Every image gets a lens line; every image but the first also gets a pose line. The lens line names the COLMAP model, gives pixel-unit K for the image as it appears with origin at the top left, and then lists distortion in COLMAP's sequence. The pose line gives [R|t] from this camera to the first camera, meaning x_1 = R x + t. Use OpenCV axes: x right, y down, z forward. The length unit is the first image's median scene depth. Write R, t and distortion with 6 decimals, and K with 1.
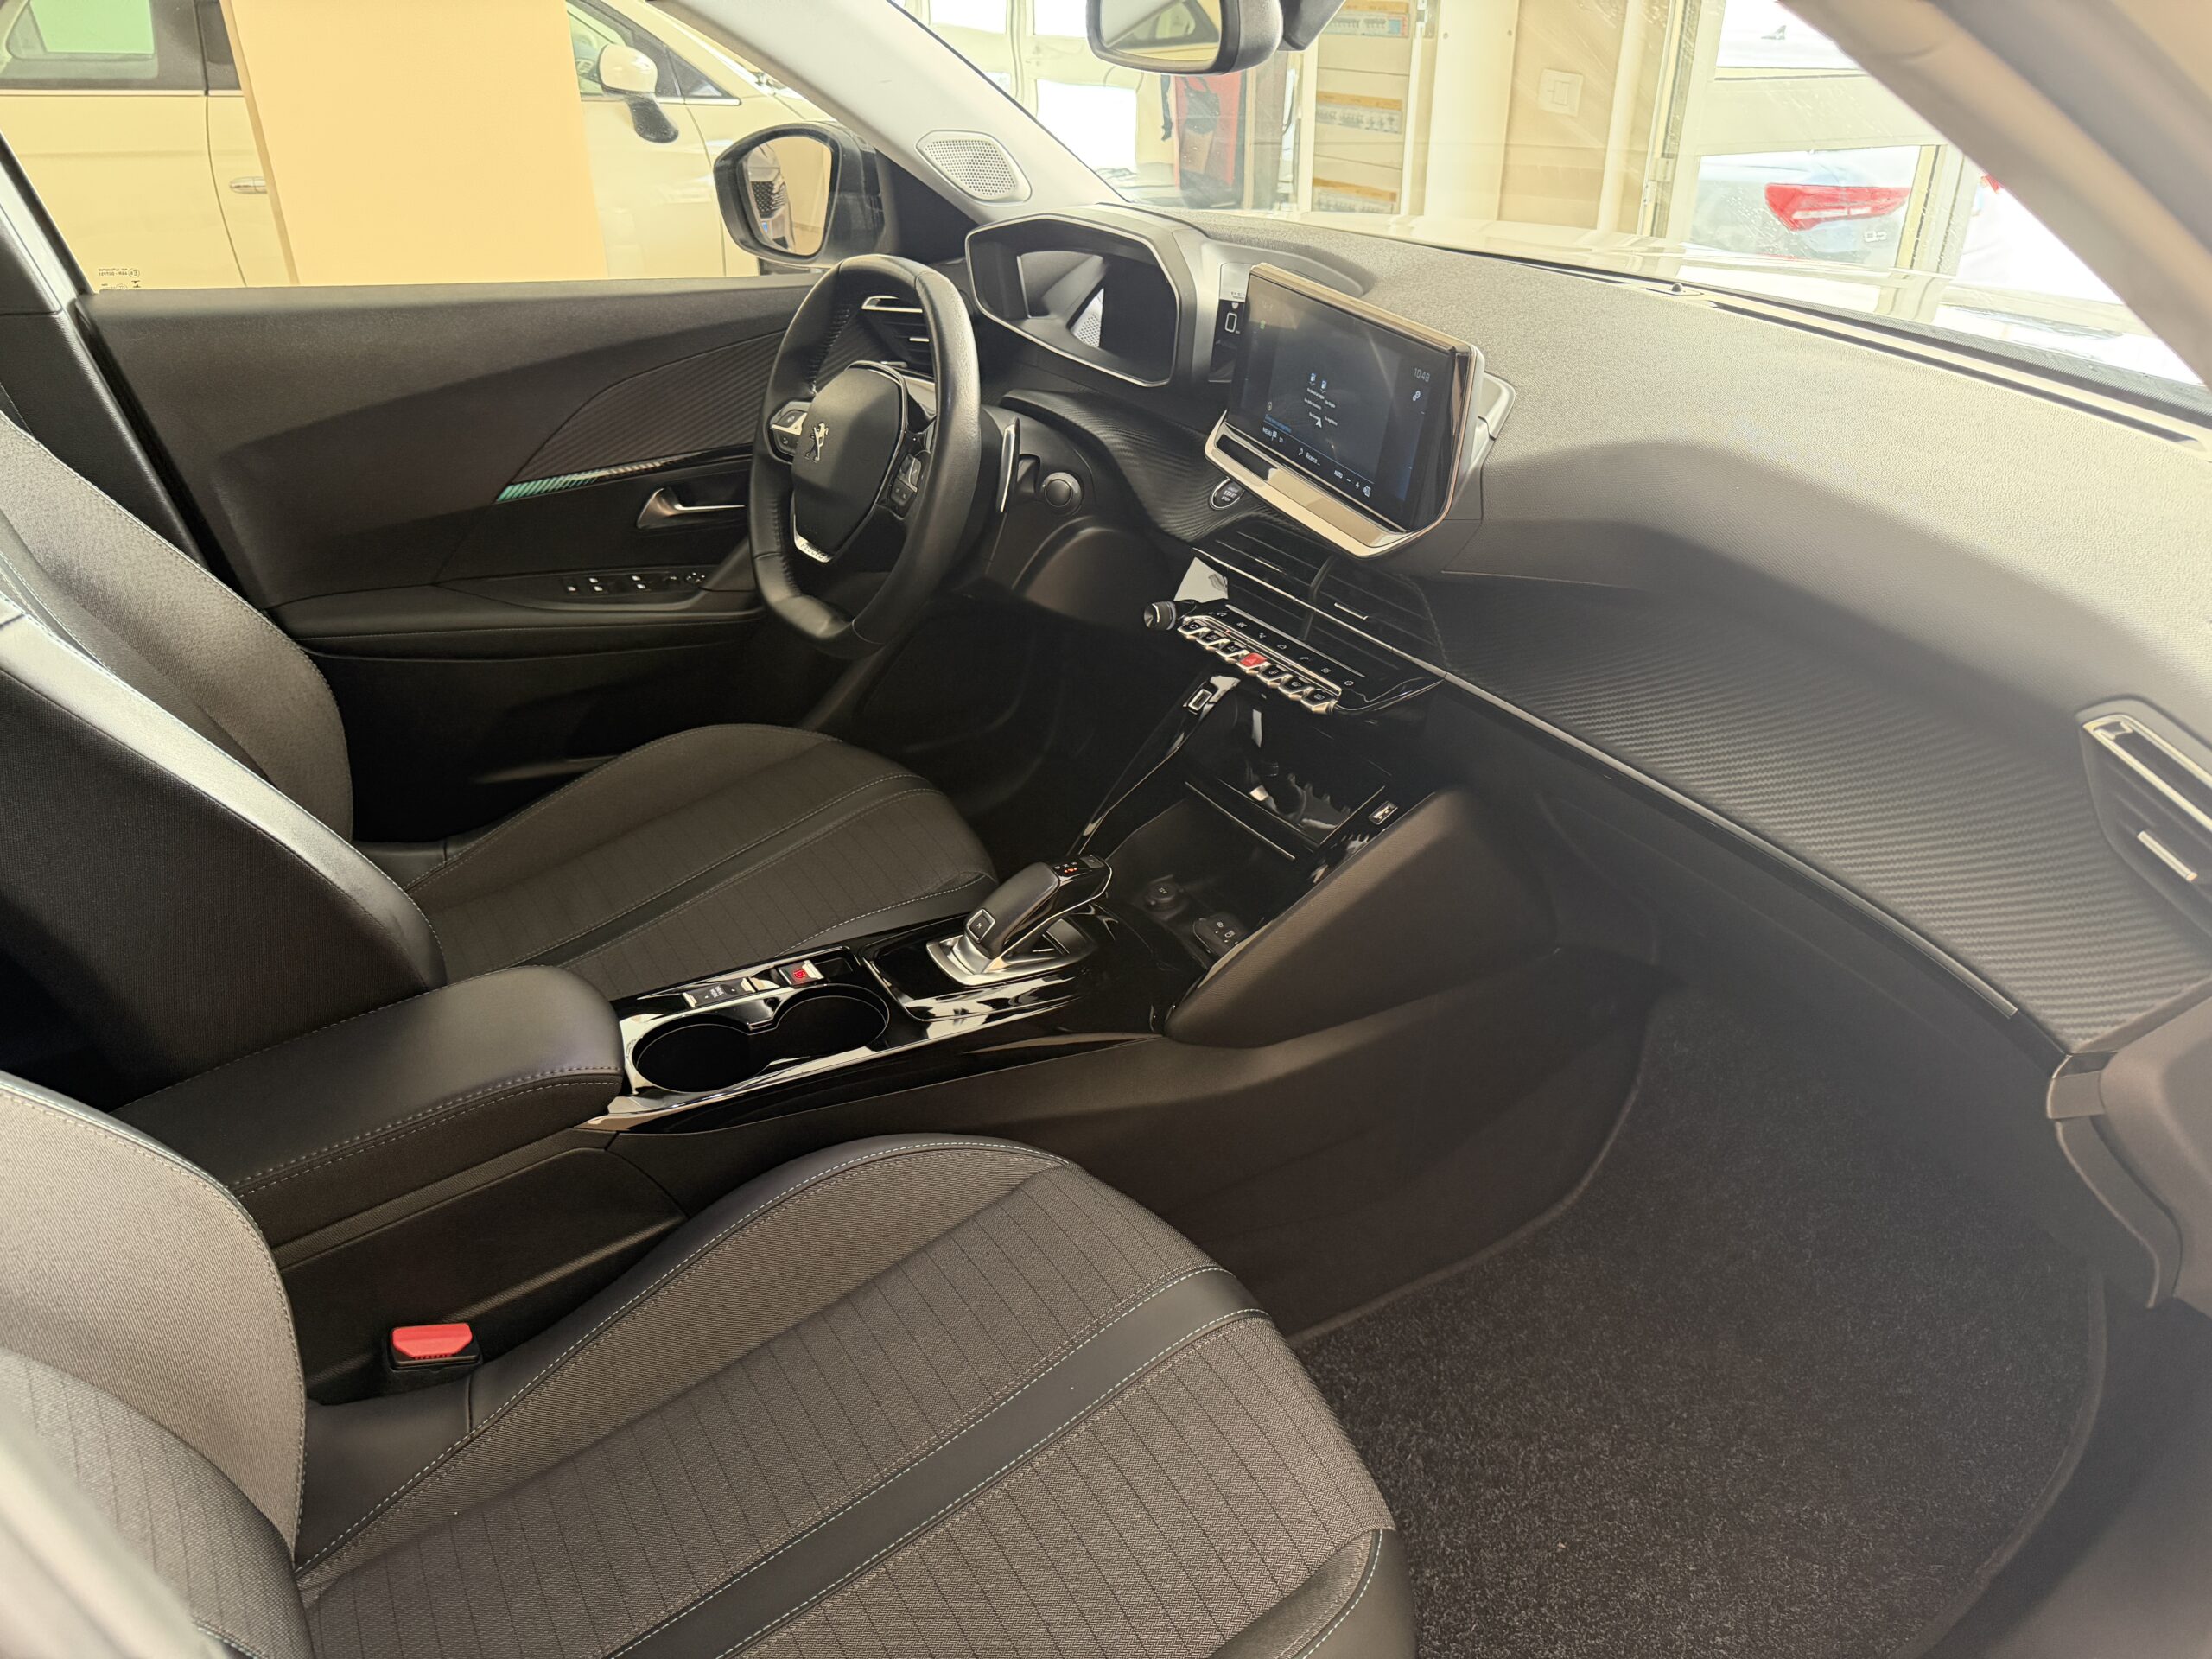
lens RADIAL K [[1502.4, 0, 1106.0], [0, 1502.4, 829.5], [0, 0, 1]] dist [0.026418, -0.007687]
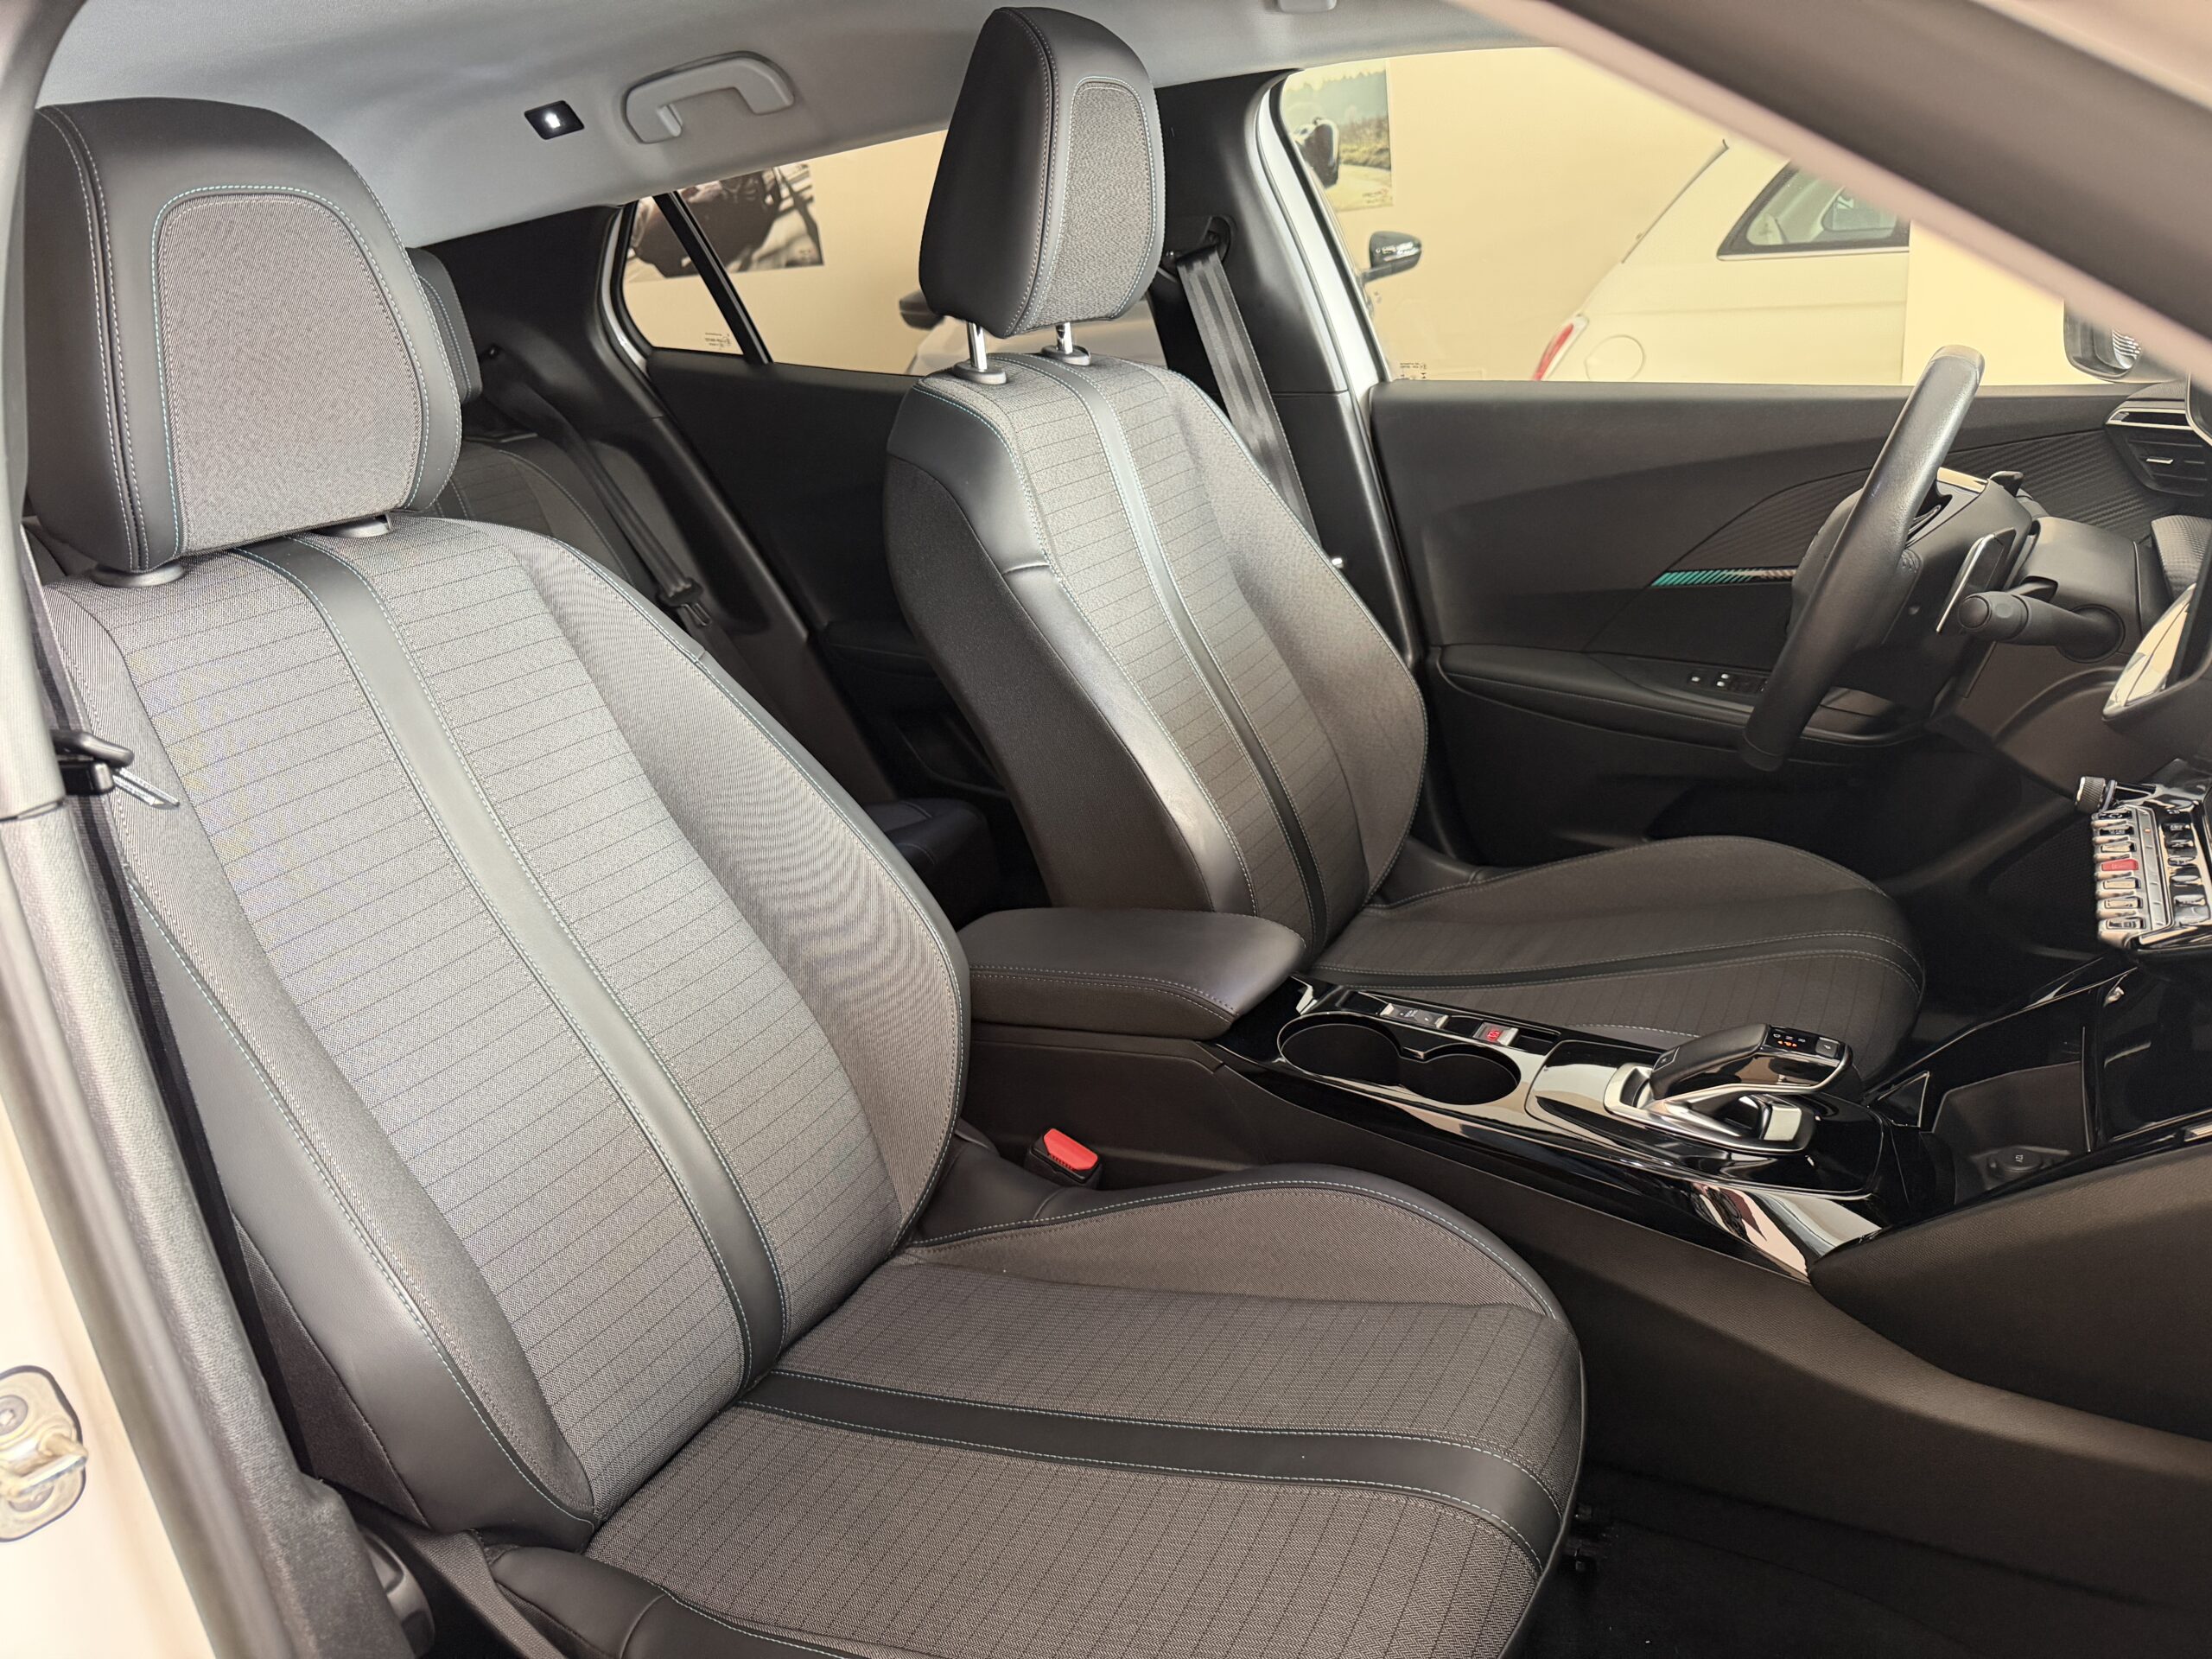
lens RADIAL K [[1502.4, 0, 1106.0], [0, 1502.4, 829.5], [0, 0, 1]] dist [0.026418, -0.007687]
pose [[0.517670, 0.264153, -0.813782, 0.307838], [-0.335915, 0.937522, 0.090634, -0.024996], [0.786879, 0.226443, 0.574060, 0.134971]]
